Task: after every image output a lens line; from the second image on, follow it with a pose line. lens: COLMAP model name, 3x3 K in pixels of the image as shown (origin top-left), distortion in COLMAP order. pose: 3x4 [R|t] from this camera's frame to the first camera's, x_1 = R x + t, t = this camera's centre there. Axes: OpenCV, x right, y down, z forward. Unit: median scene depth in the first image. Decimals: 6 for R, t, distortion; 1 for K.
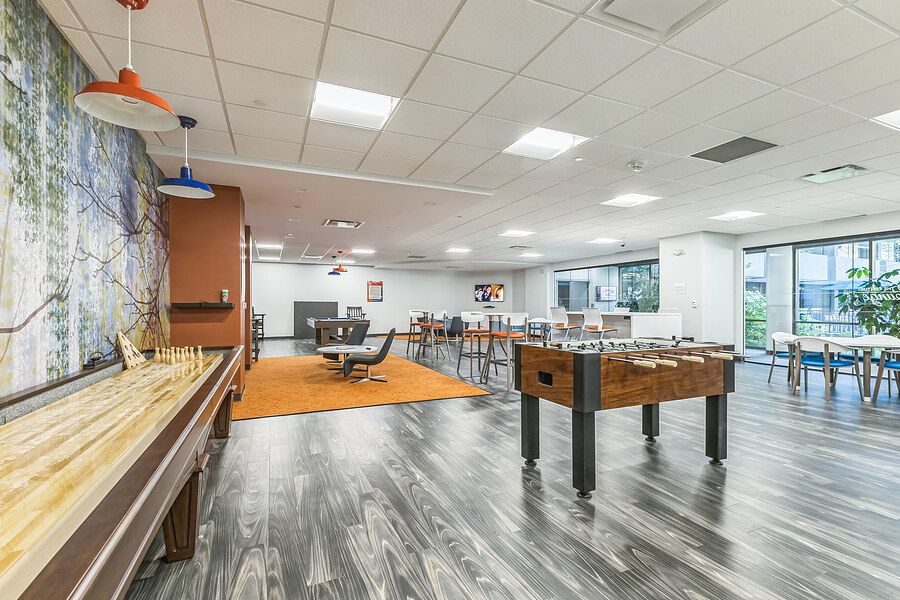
lens RADIAL K [[402.3, 0, 448.3], [0, 402.3, 303.8], [0, 0, 1]] dist [0.012957, 0.000247]
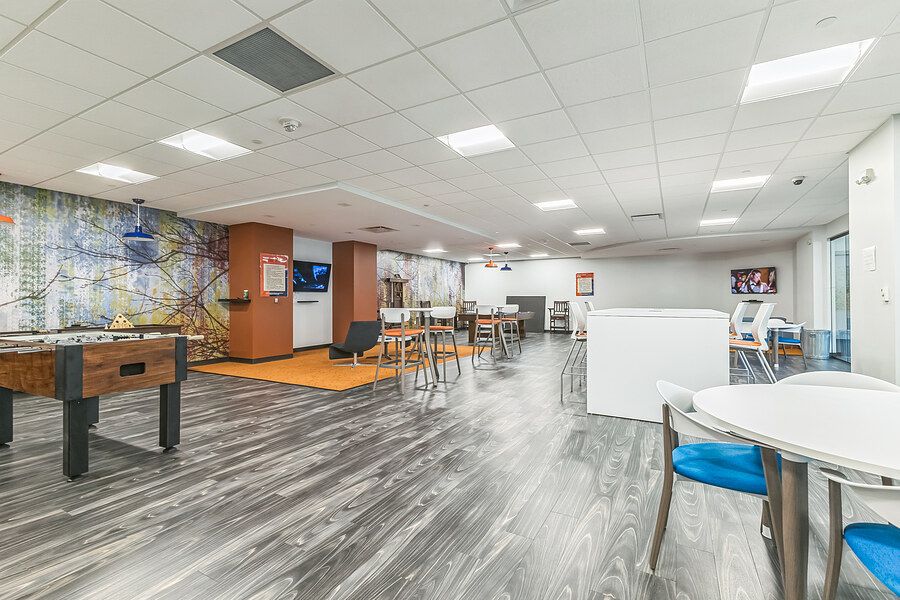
lens RADIAL K [[402.3, 0, 452.9], [0, 402.3, 298.0], [0, 0, 1]] dist [0.012957, 0.000247]
pose [[0.614848, -0.006122, -0.788622, 0.364438], [0.005831, 0.999978, -0.003217, 0.001374], [0.788624, -0.002620, 0.614870, 0.215255]]
